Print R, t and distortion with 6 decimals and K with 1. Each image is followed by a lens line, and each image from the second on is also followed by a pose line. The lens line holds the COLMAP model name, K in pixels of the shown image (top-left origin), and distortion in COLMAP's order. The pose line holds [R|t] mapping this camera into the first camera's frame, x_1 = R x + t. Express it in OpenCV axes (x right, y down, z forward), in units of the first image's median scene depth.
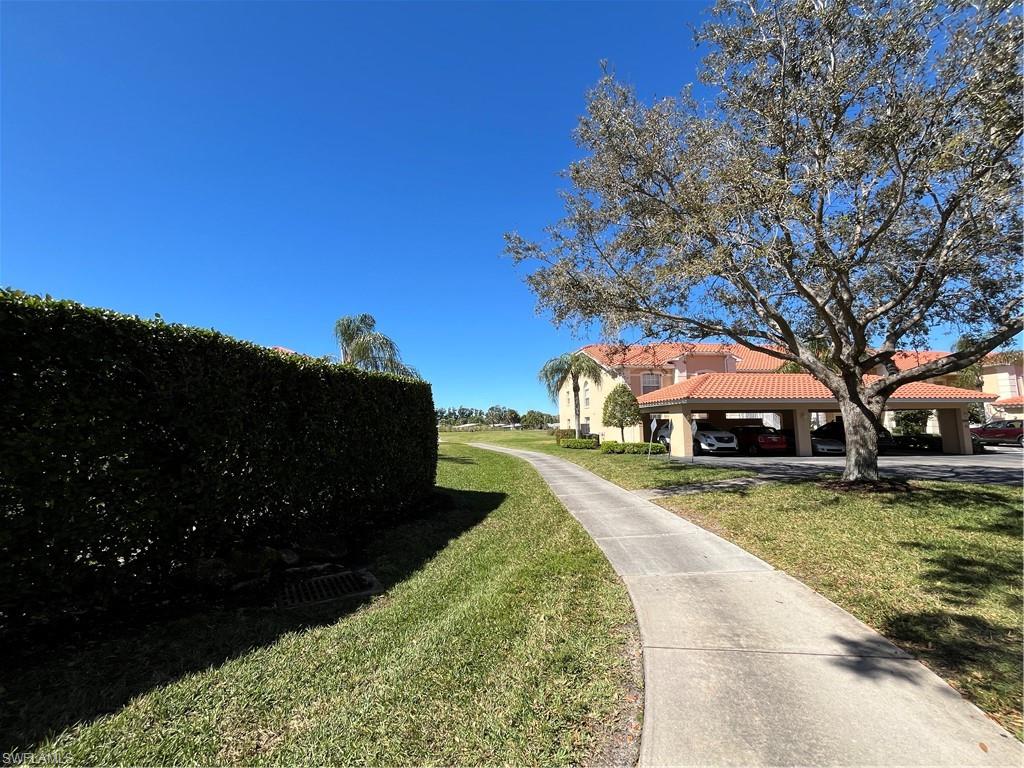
lens RADIAL K [[414.4, 0, 514.9], [0, 414.4, 391.0], [0, 0, 1]] dist [-0.000654, -0.000065]
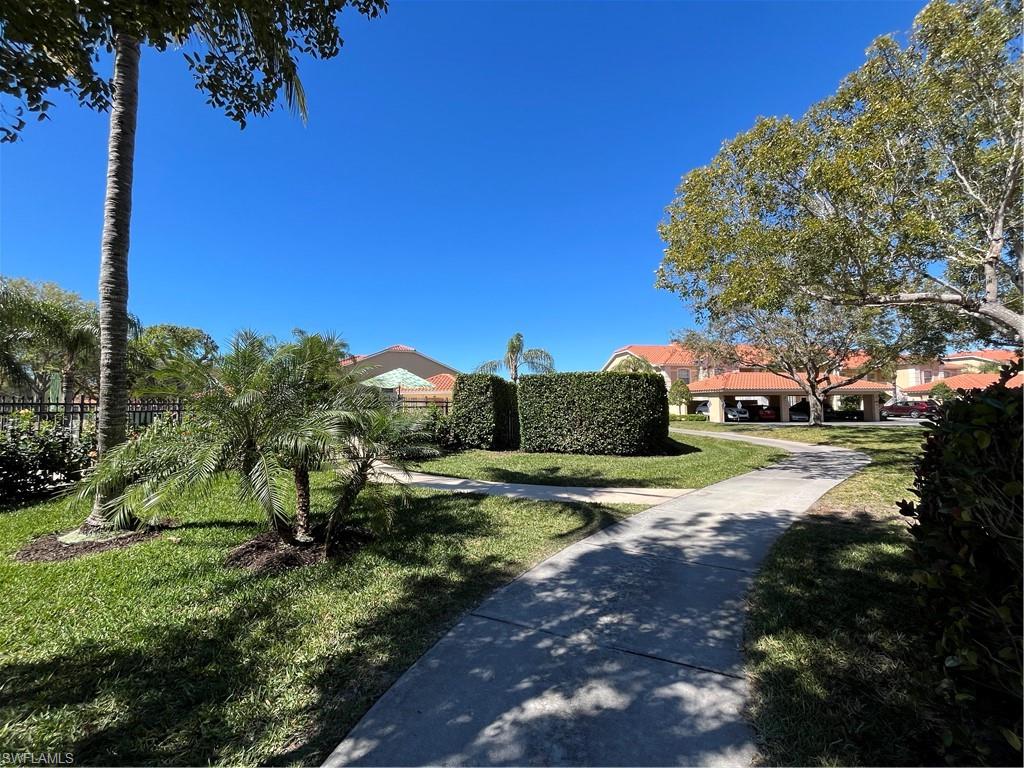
lens RADIAL K [[414.4, 0, 509.2], [0, 414.4, 379.7], [0, 0, 1]] dist [-0.000654, -0.000065]
pose [[0.998506, 0.004472, 0.054467, -0.519171], [-0.005823, 0.999679, 0.024670, -0.053488], [-0.054339, -0.024950, 0.998211, -0.627586]]
